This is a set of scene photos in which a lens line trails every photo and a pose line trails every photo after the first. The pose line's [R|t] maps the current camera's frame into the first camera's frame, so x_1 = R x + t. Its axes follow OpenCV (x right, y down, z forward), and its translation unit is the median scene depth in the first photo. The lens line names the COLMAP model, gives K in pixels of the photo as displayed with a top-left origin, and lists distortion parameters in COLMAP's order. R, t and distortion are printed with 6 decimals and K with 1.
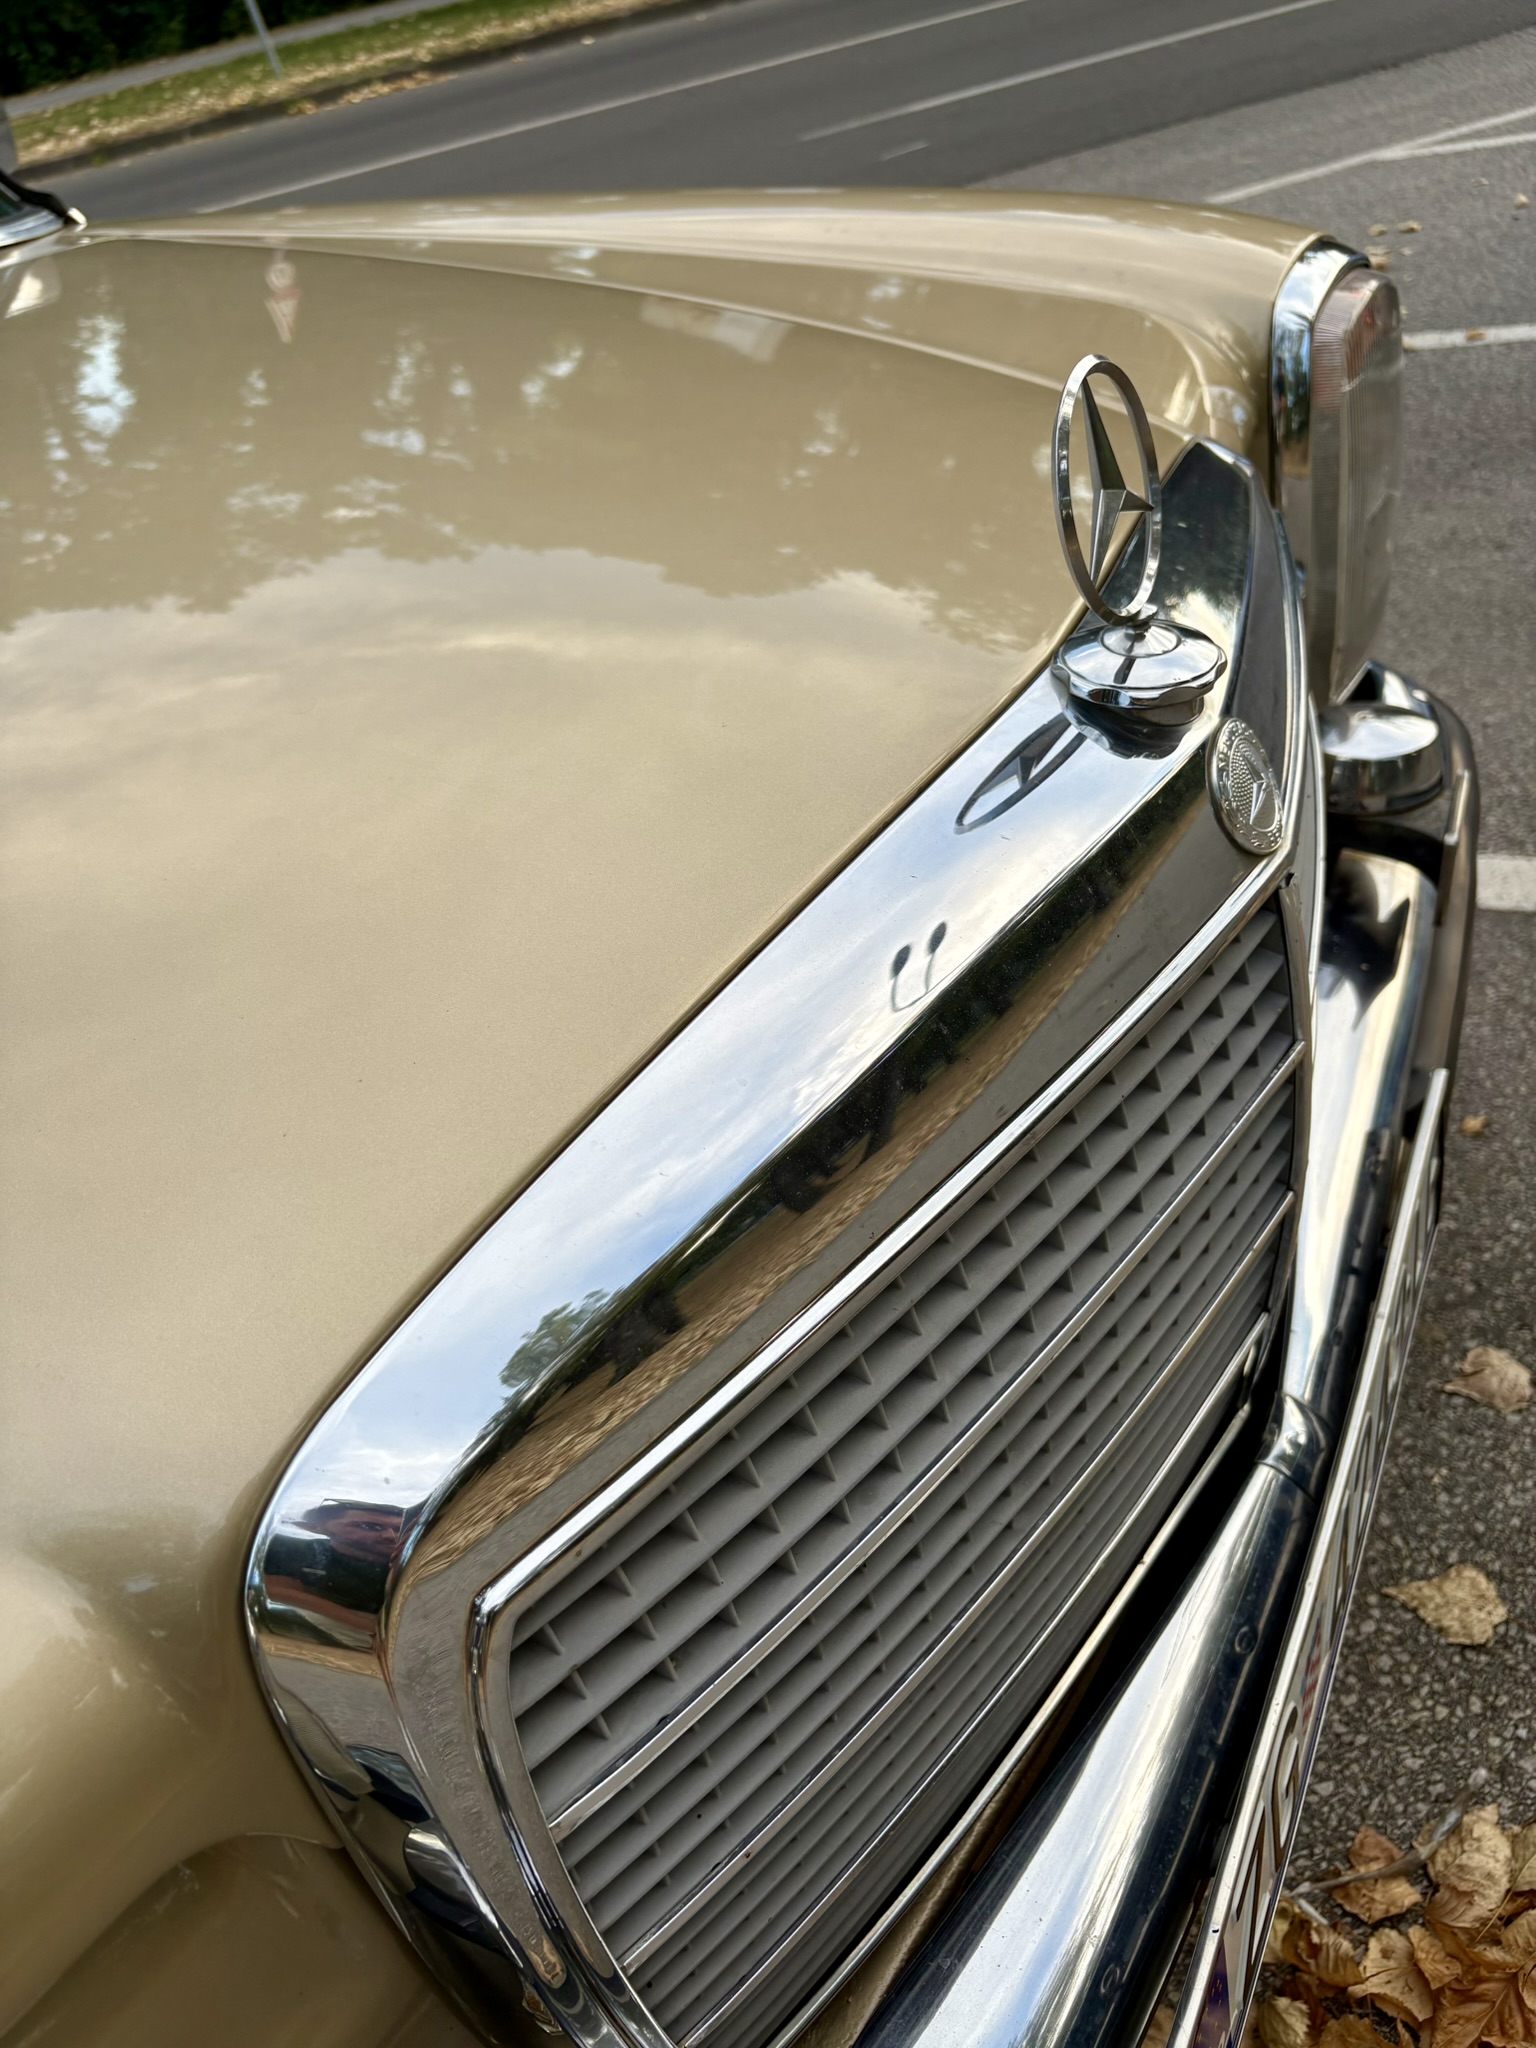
lens RADIAL K [[1543.6, 0, 768.0], [0, 1543.6, 1024.0], [0, 0, 1]] dist [0.043415, -0.052892]
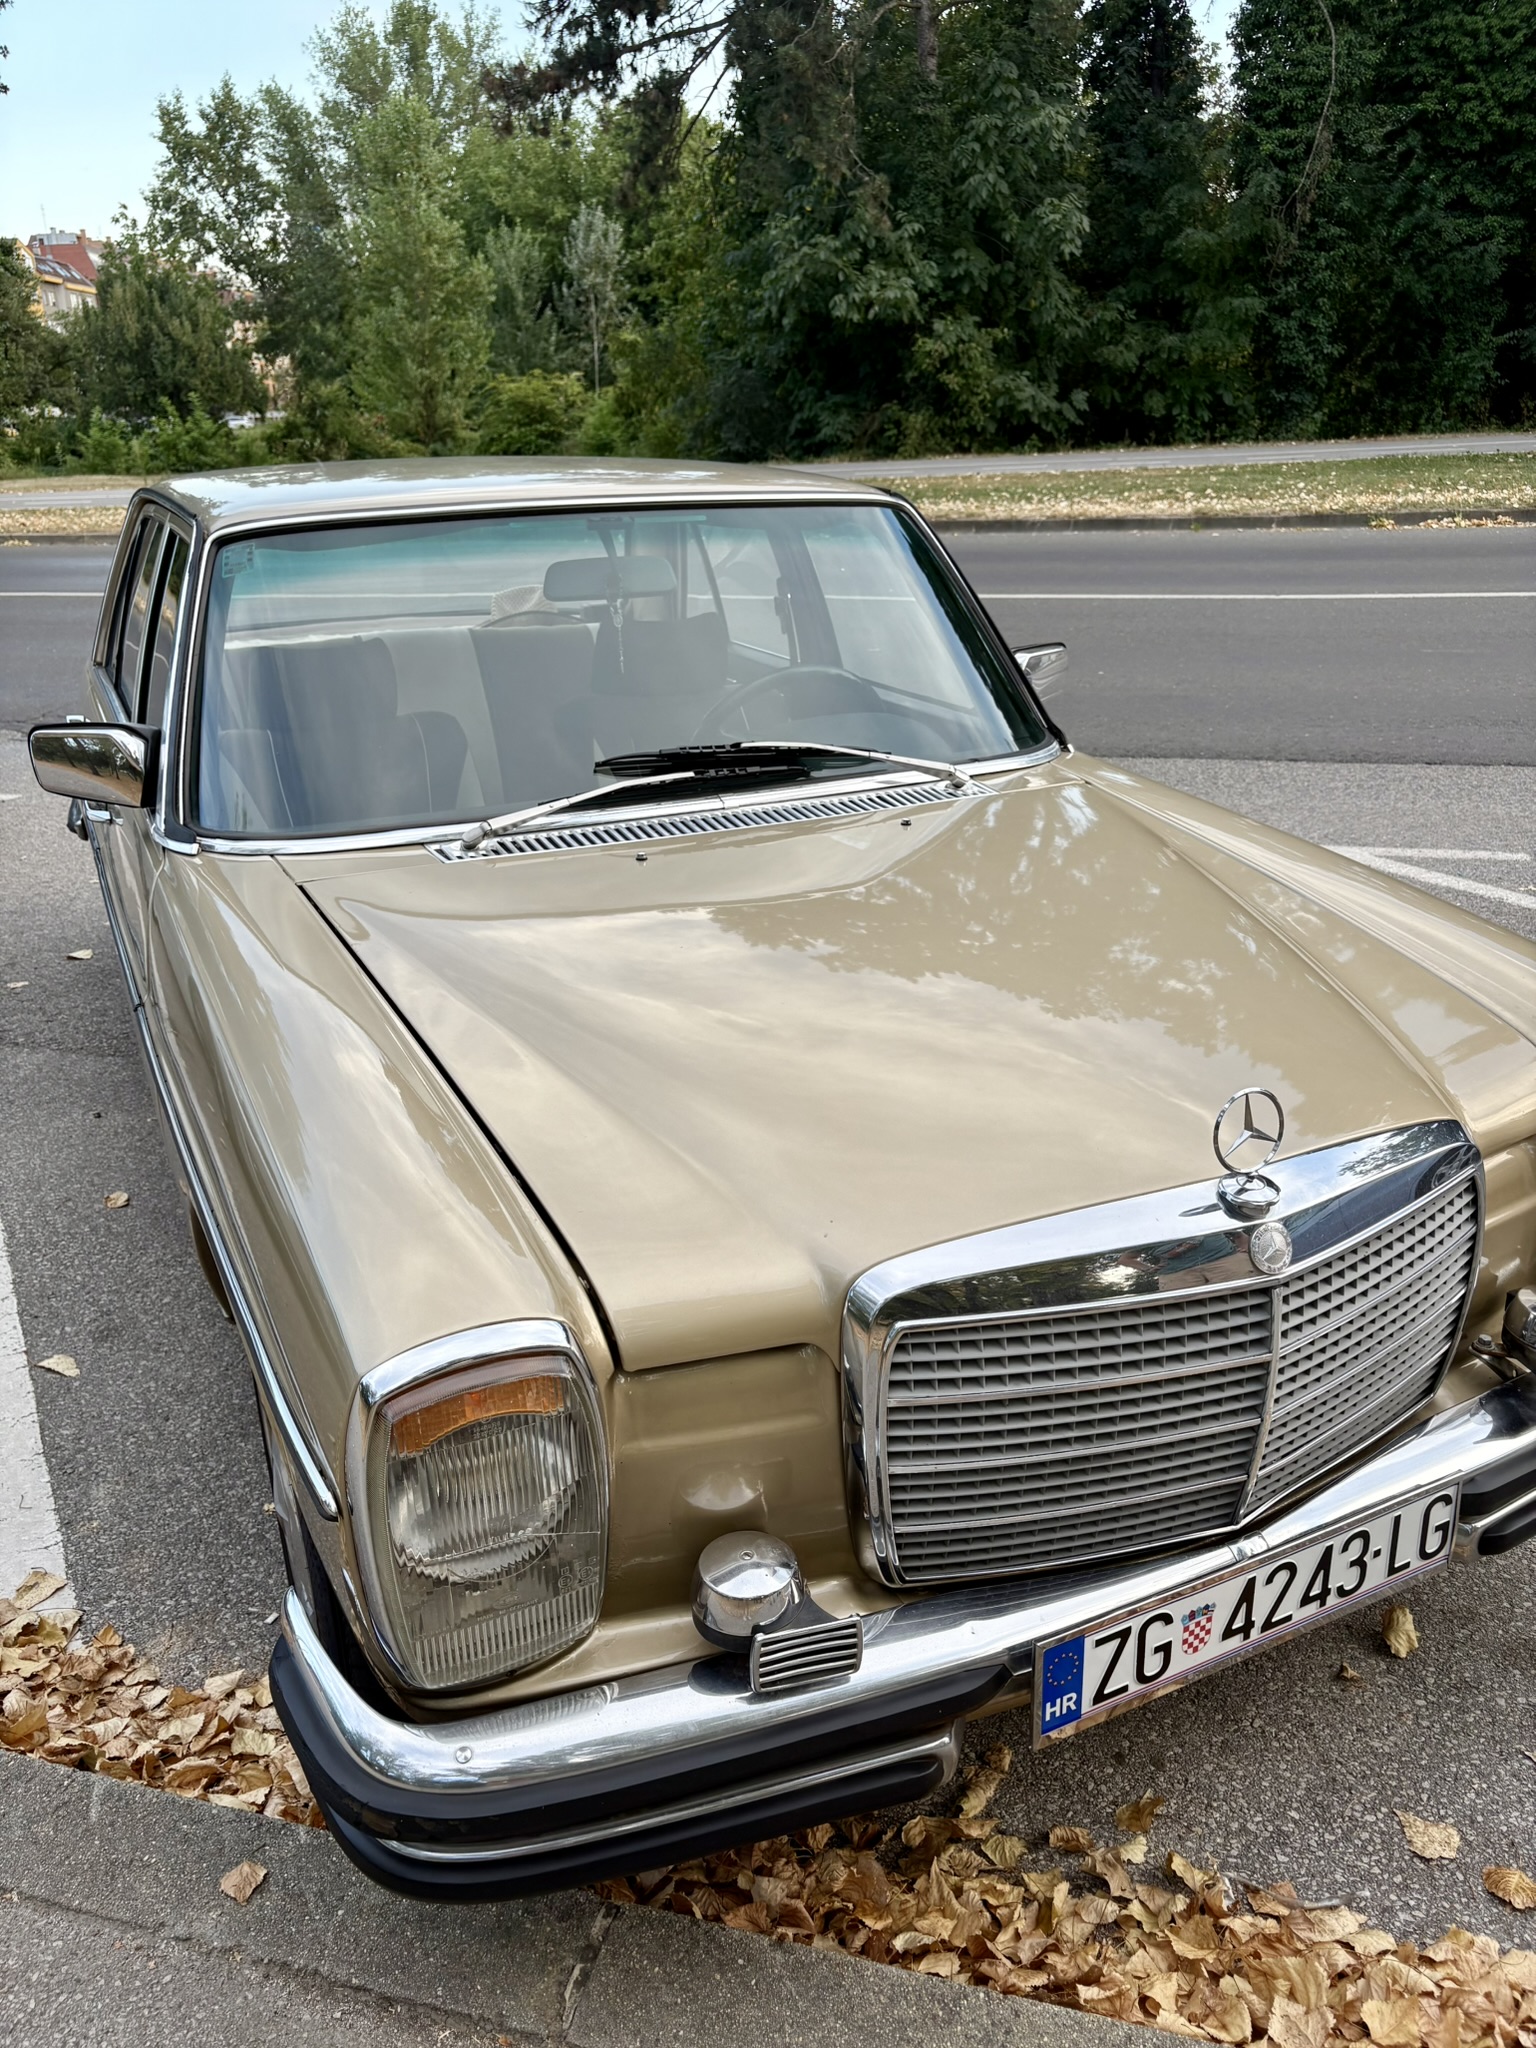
lens RADIAL K [[1543.6, 0, 768.0], [0, 1543.6, 1024.0], [0, 0, 1]] dist [0.043415, -0.052892]
pose [[0.794611, 0.356149, -0.491683, 0.357532], [-0.440130, 0.895760, -0.062455, 0.022432], [0.418186, 0.266031, 0.868532, -0.812302]]
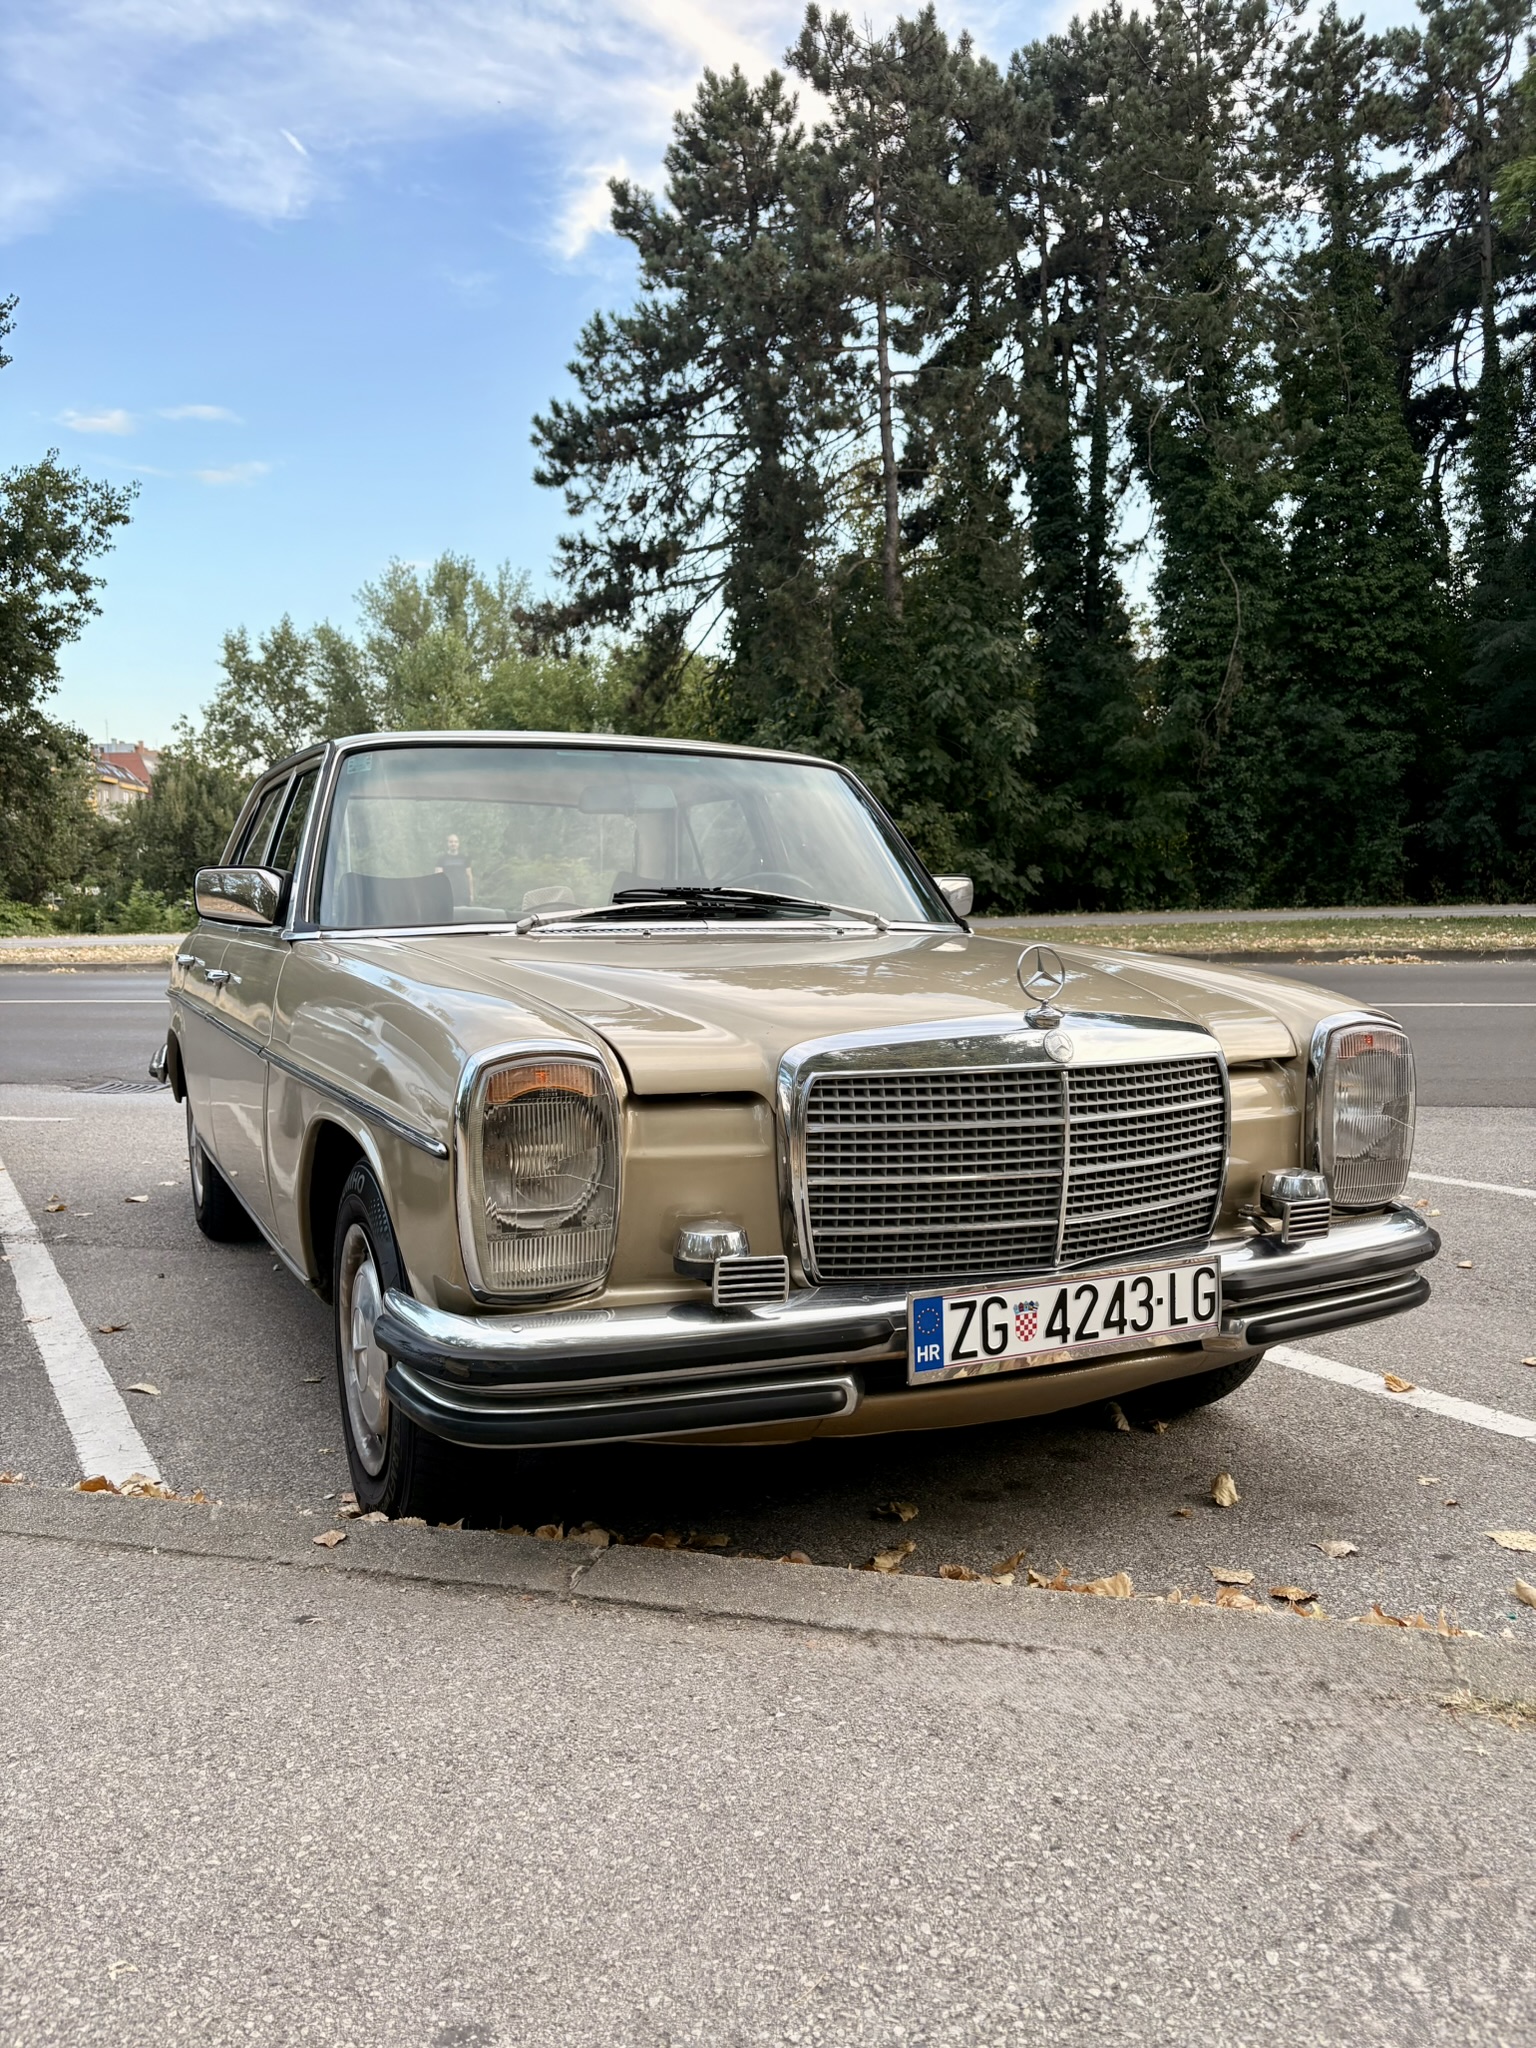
lens RADIAL K [[1529.9, 0, 768.0], [0, 1529.9, 1024.0], [0, 0, 1]] dist [0.082926, -0.234500]
pose [[0.796746, 0.209135, -0.566972, 0.887250], [-0.449323, 0.832399, -0.324377, 0.655529], [0.404109, 0.513200, 0.757180, -1.083684]]
